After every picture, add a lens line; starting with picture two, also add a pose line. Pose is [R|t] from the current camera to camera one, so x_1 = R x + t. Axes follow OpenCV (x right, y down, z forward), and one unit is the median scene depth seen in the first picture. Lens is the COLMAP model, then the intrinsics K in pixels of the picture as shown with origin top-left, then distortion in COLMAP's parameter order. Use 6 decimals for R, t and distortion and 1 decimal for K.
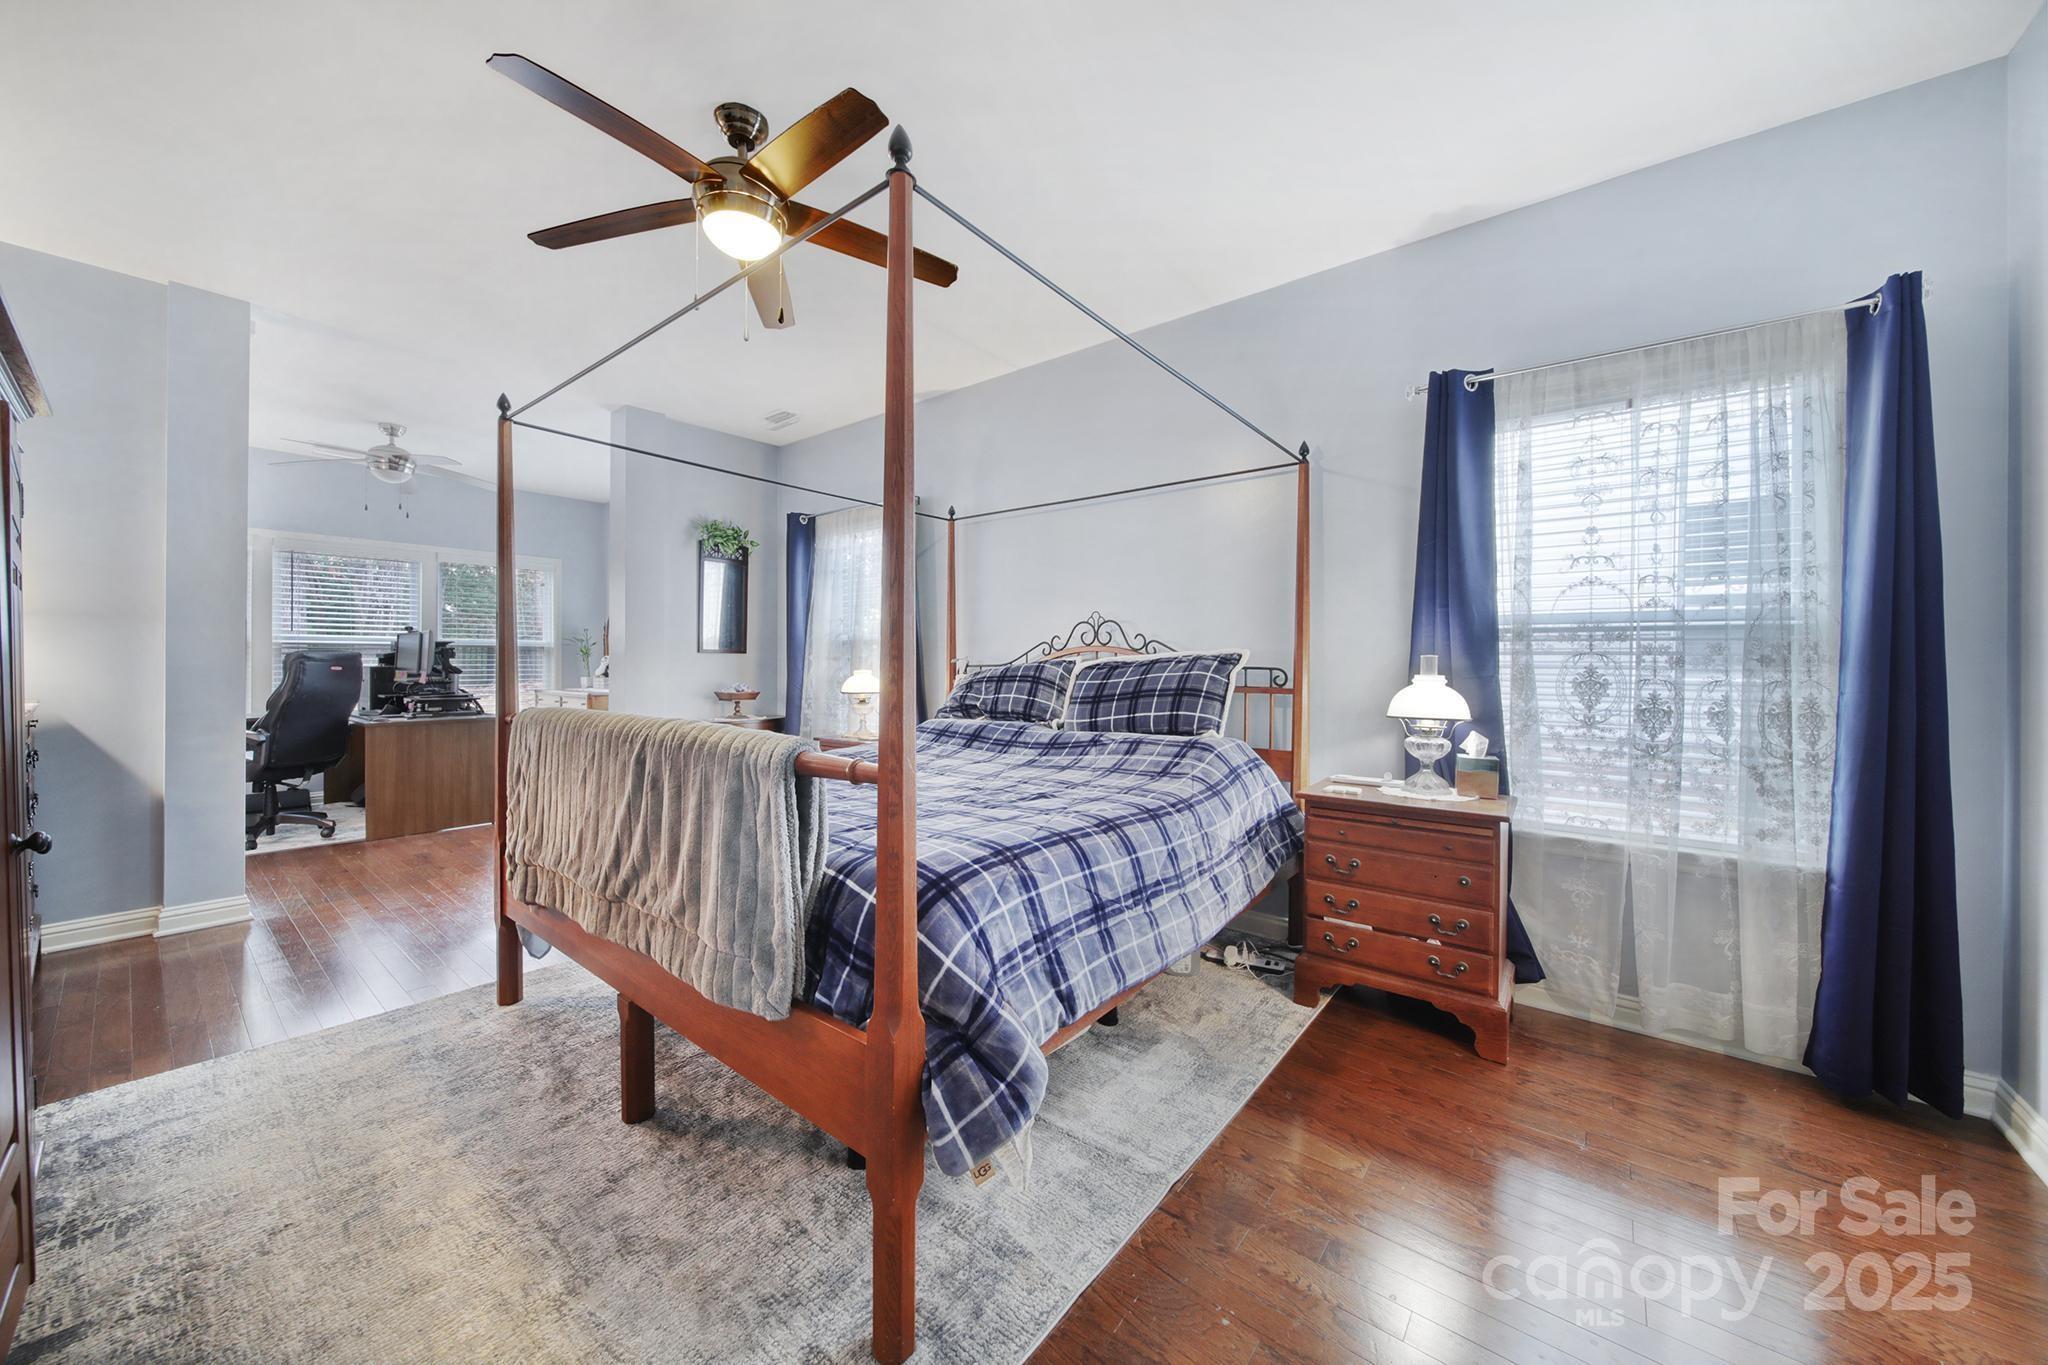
lens RADIAL K [[720.2, 0, 1025.1], [0, 720.2, 672.1], [0, 0, 1]] dist [-0.002323, -0.000472]
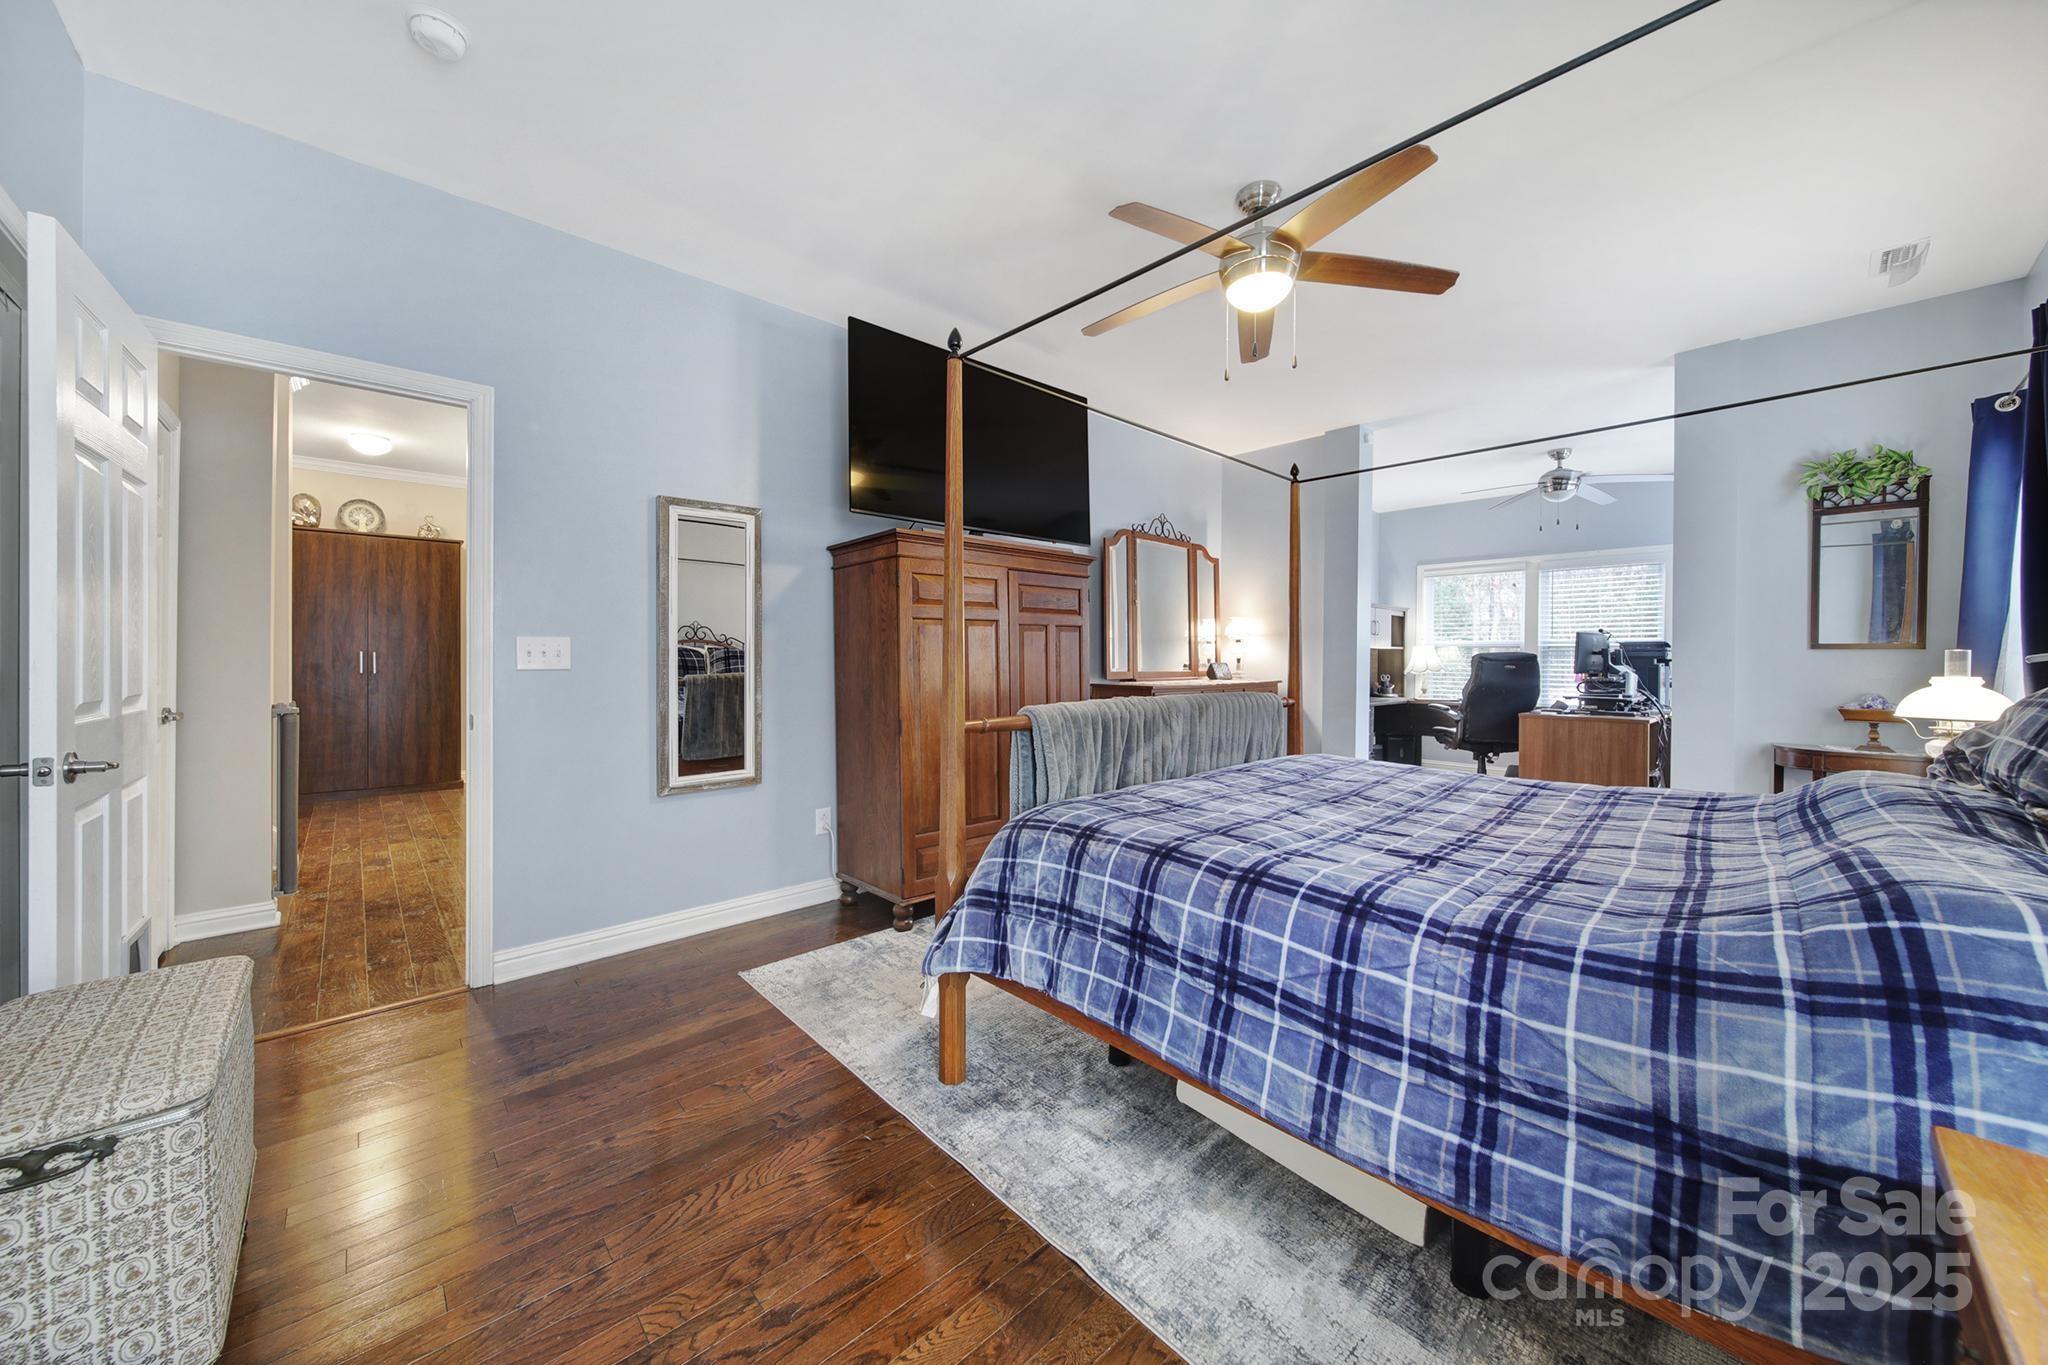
lens RADIAL K [[720.2, 0, 1025.1], [0, 720.2, 672.1], [0, 0, 1]] dist [-0.002323, -0.000472]
pose [[-0.146319, 0.015276, -0.989119, 0.382648], [-0.025771, 0.999483, 0.019249, 0.001315], [0.988902, 0.028307, -0.145850, 0.383945]]
